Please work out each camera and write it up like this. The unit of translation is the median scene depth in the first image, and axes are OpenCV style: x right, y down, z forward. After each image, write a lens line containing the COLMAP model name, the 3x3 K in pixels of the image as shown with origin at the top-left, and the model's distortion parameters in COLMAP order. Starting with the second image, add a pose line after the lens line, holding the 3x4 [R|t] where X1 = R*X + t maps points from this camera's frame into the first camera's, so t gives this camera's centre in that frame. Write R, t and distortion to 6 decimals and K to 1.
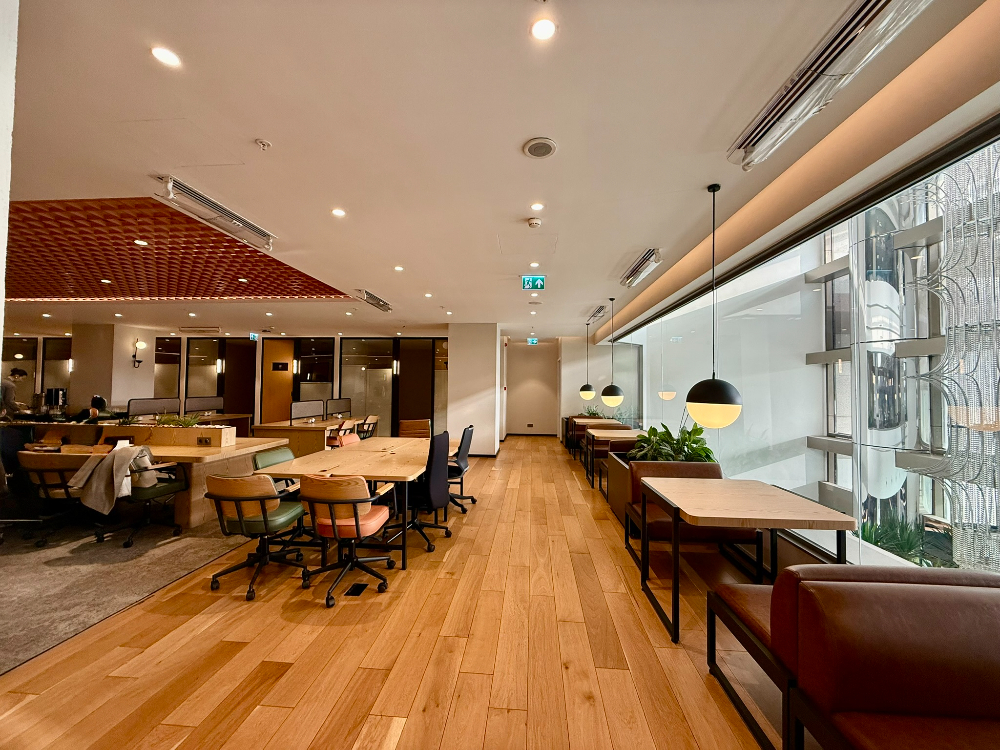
lens RADIAL K [[395.9, 0, 500.4], [0, 395.9, 376.7], [0, 0, 1]] dist [0.000037, -0.000341]
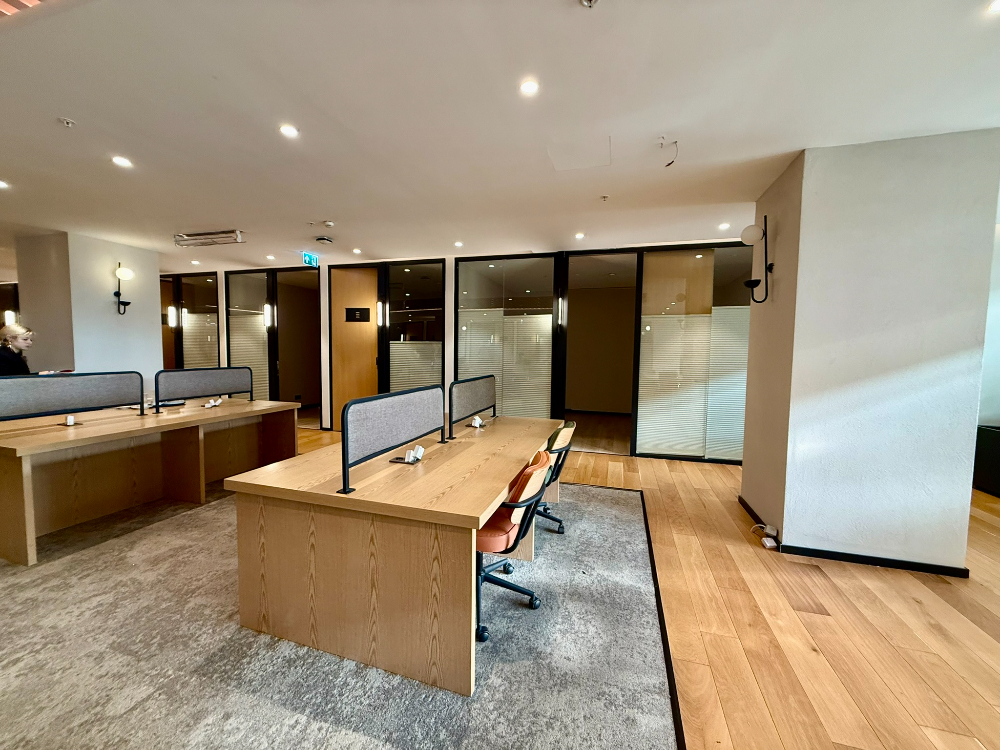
lens RADIAL K [[395.9, 0, 500.7], [0, 395.9, 374.5], [0, 0, 1]] dist [0.000037, -0.000341]
pose [[0.978924, 0.015095, -0.203666, -0.229987], [0.001455, 0.996724, 0.080867, 0.015550], [0.204220, -0.079459, 0.975695, 0.469619]]
